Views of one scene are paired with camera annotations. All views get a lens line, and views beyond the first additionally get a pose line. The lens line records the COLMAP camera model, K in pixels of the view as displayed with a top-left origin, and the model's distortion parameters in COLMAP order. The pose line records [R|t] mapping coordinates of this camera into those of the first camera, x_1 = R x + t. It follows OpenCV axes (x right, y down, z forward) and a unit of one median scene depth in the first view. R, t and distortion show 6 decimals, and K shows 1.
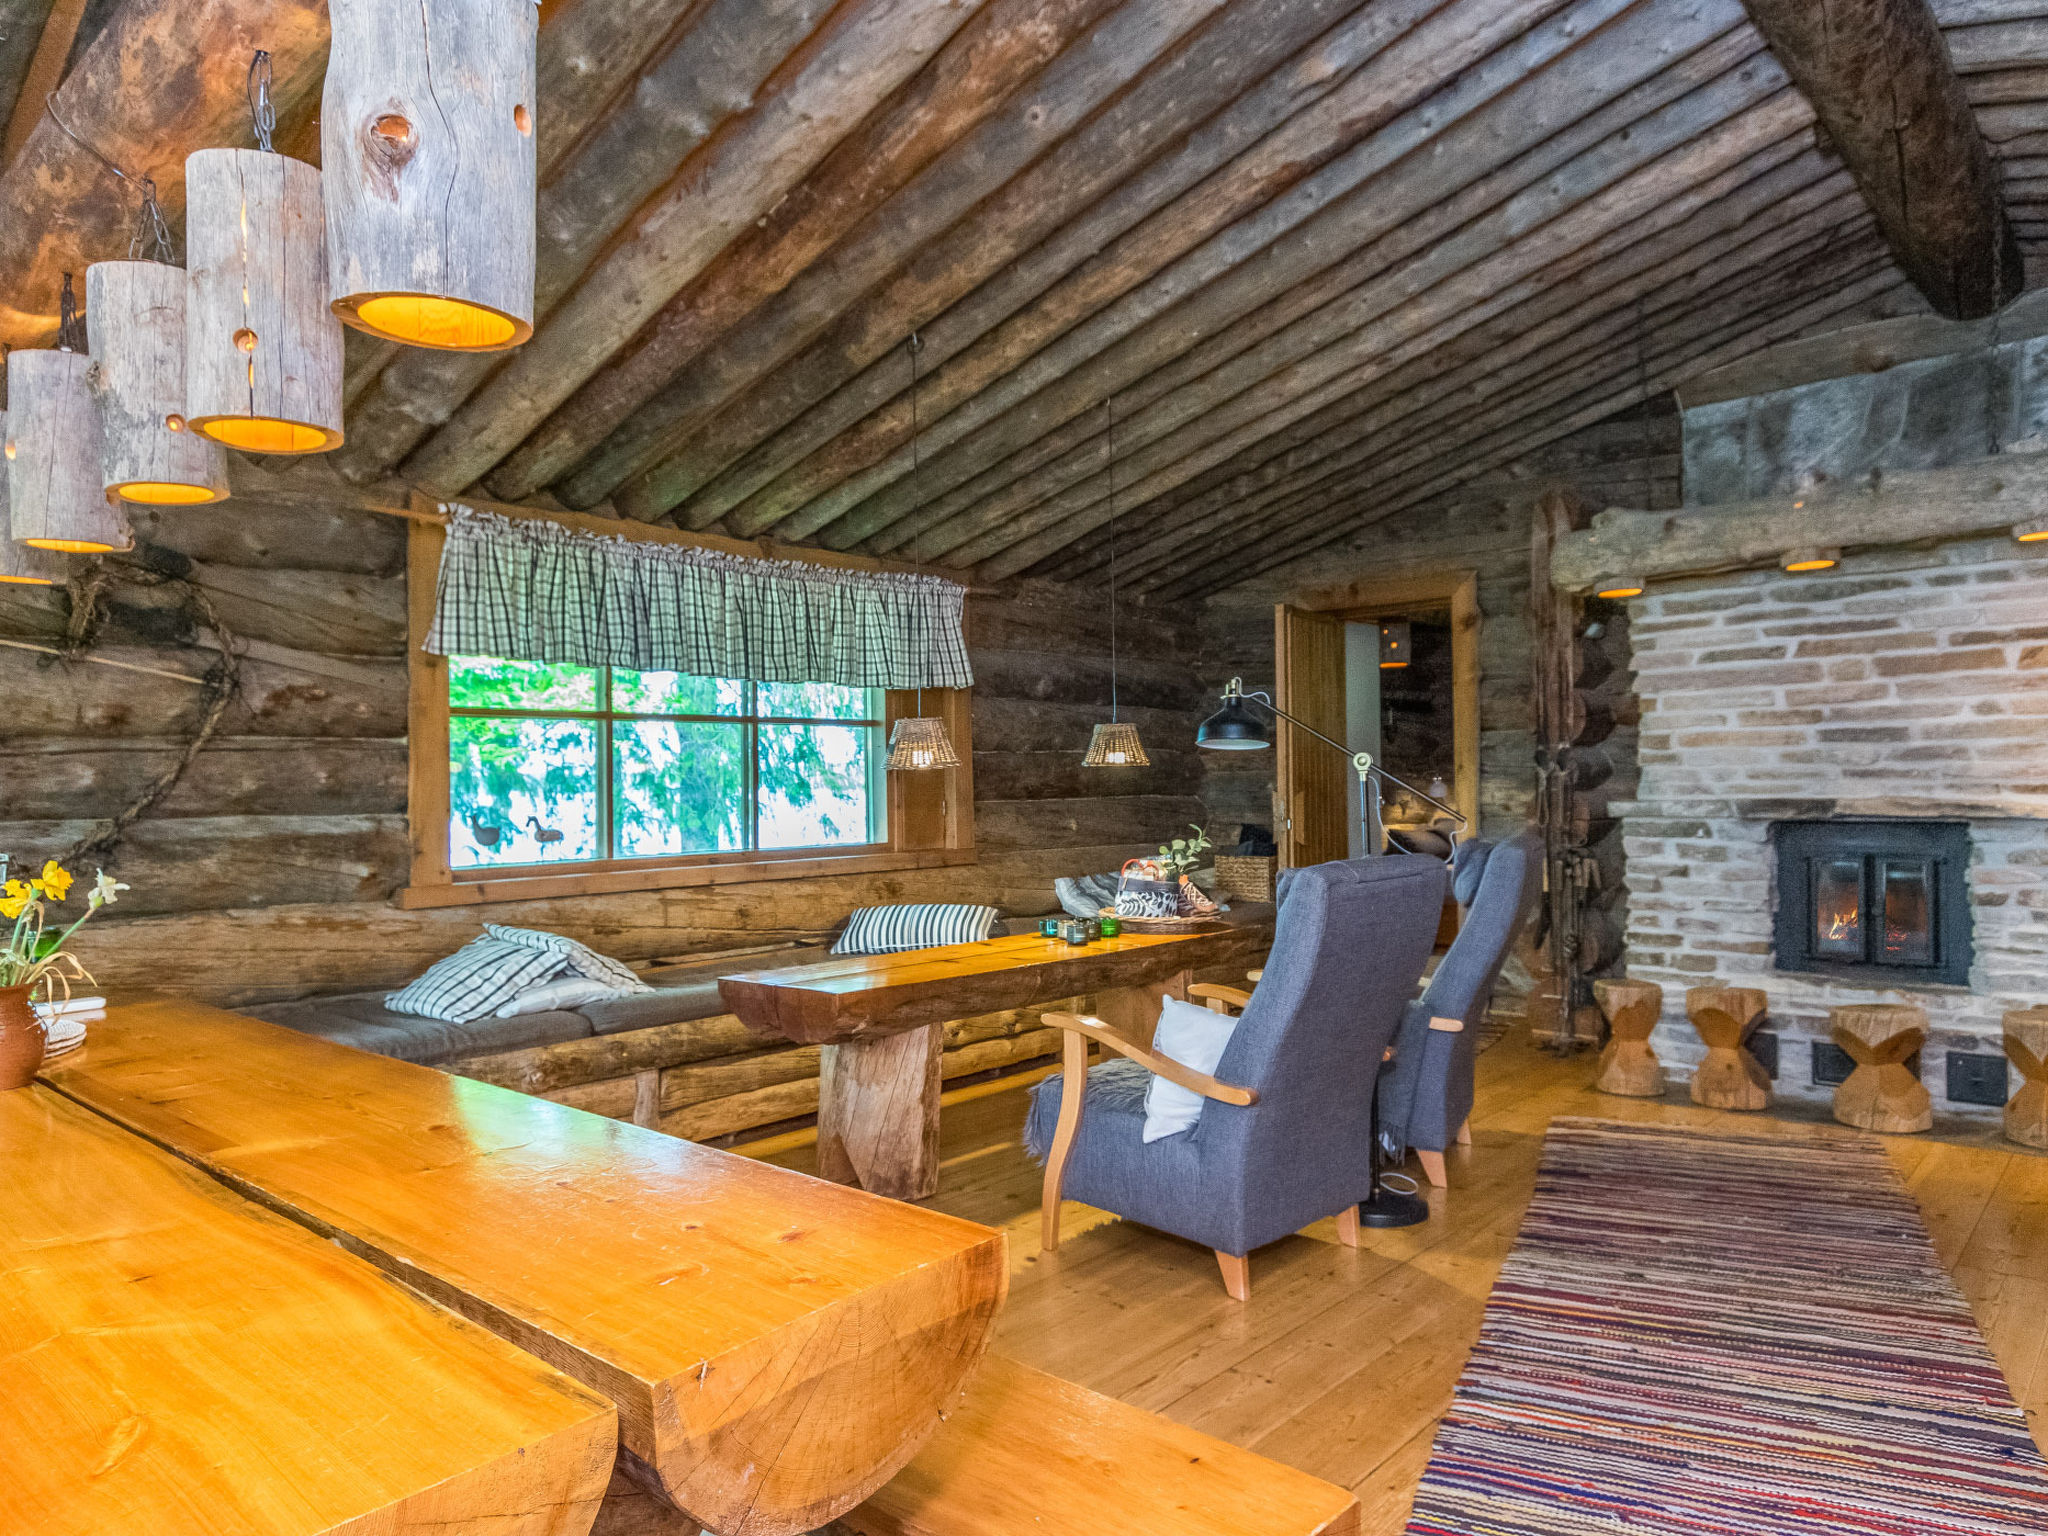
lens RADIAL K [[1347.6, 0, 1024.0], [0, 1347.6, 768.0], [0, 0, 1]] dist [-0.001363, -0.001837]
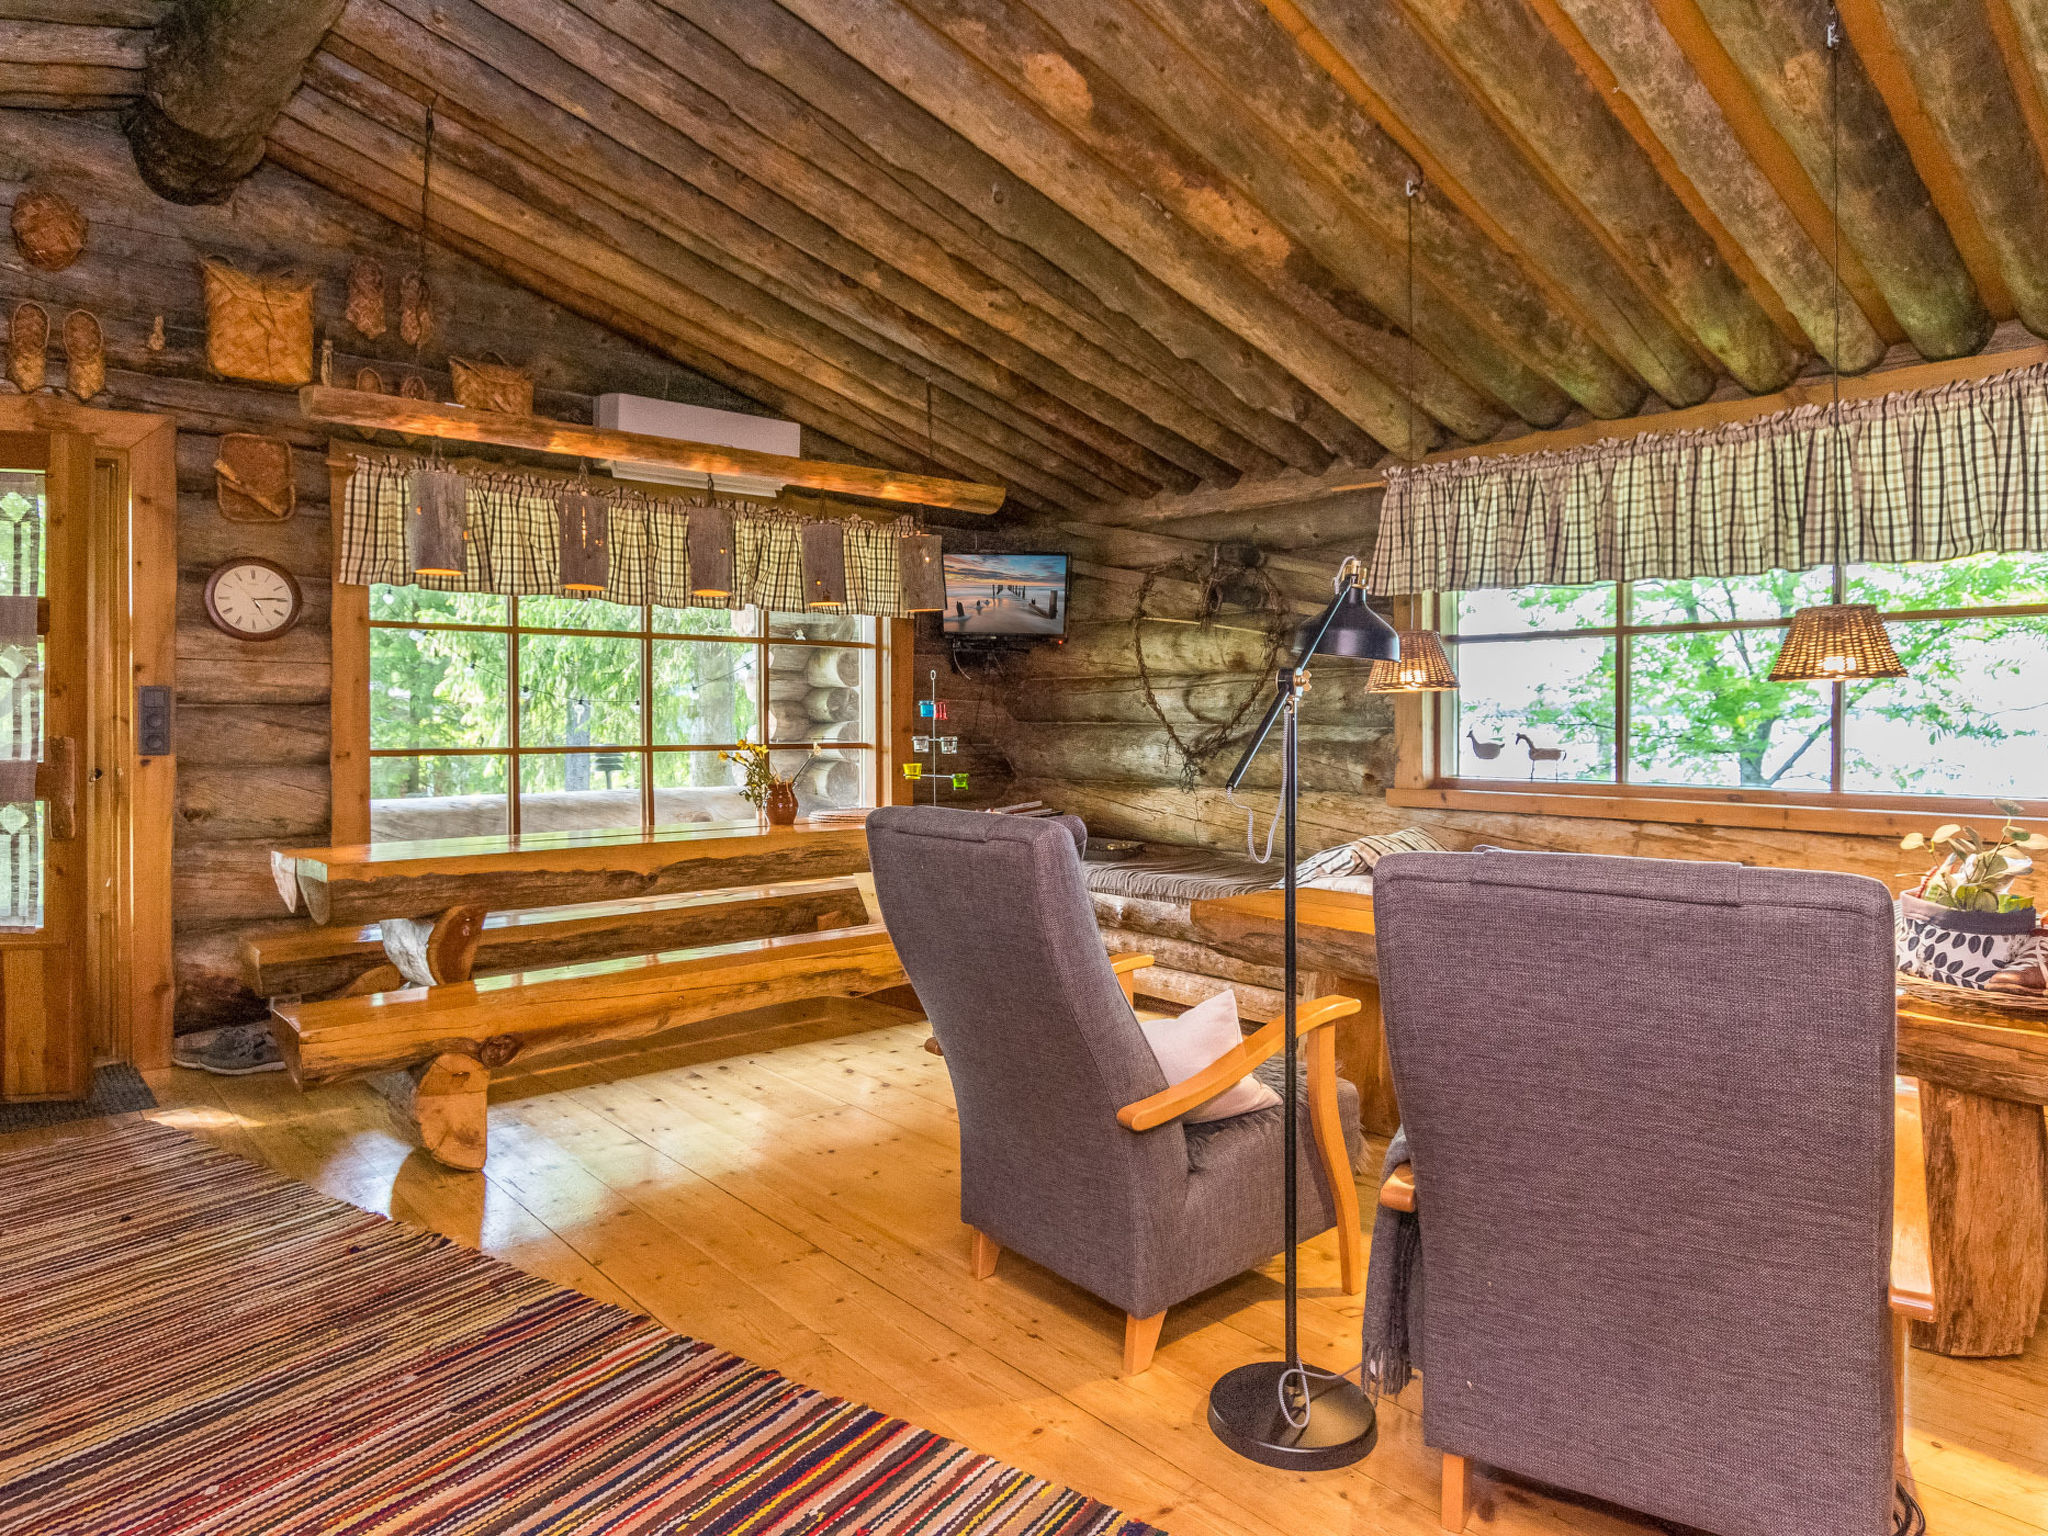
lens RADIAL K [[1258.5, 0, 1023.2], [0, 1258.5, 712.4], [0, 0, 1]] dist [-0.000436, -0.000114]
pose [[-0.134726, 0.016011, -0.990754, 0.728184], [0.016922, 0.999761, 0.013855, -0.001176], [0.990738, -0.014899, -0.134964, 0.838510]]
